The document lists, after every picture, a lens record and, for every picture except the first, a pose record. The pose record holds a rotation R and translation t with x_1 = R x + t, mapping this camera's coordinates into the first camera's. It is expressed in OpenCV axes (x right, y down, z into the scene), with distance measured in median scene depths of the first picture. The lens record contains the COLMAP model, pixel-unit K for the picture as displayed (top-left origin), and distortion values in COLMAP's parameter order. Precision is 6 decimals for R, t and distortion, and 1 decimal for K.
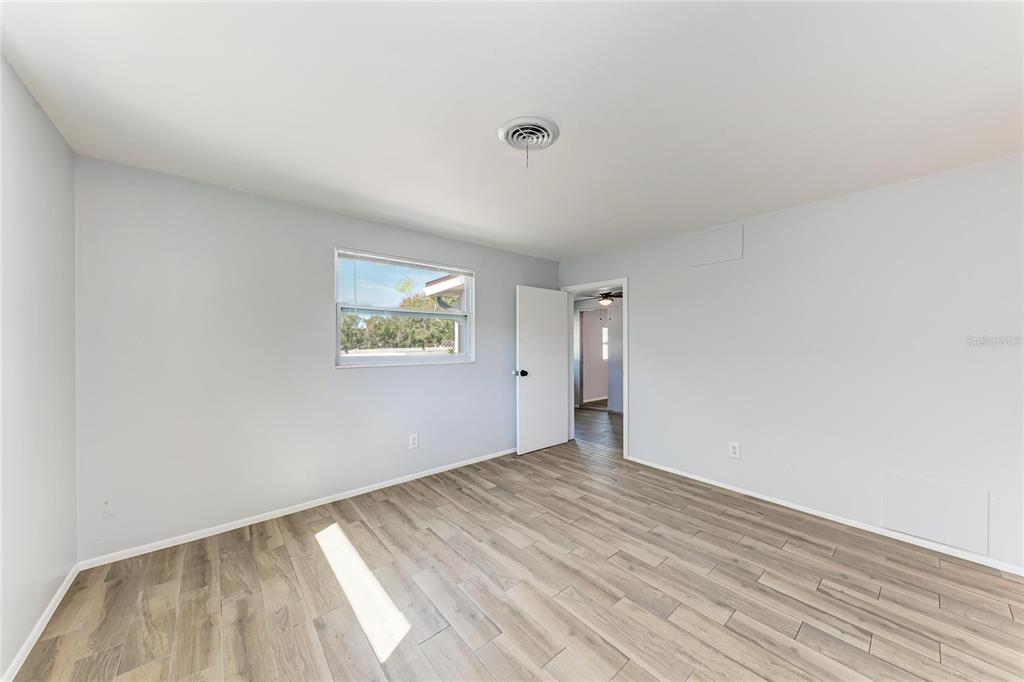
lens RADIAL K [[349.6, 0, 511.8], [0, 349.6, 343.7], [0, 0, 1]] dist [0.014821, -0.004488]
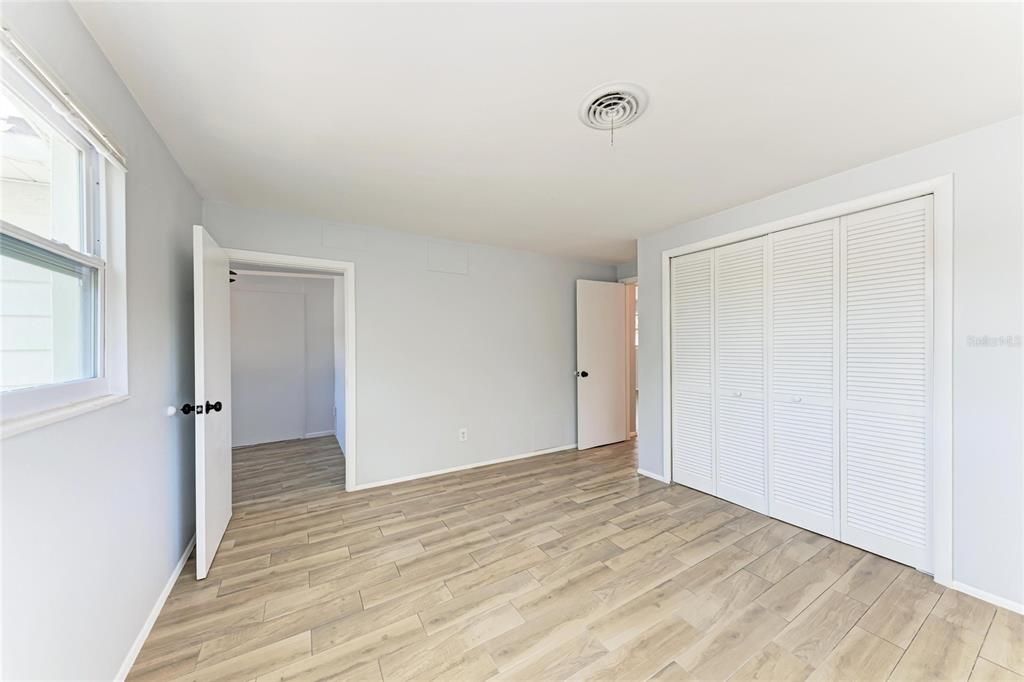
lens RADIAL K [[349.6, 0, 511.8], [0, 349.6, 343.7], [0, 0, 1]] dist [0.014821, -0.004488]
pose [[0.157247, 0.010472, 0.987504, -0.596900], [0.013800, 0.999823, -0.012800, 0.018749], [-0.987463, 0.015640, 0.157075, 0.777020]]
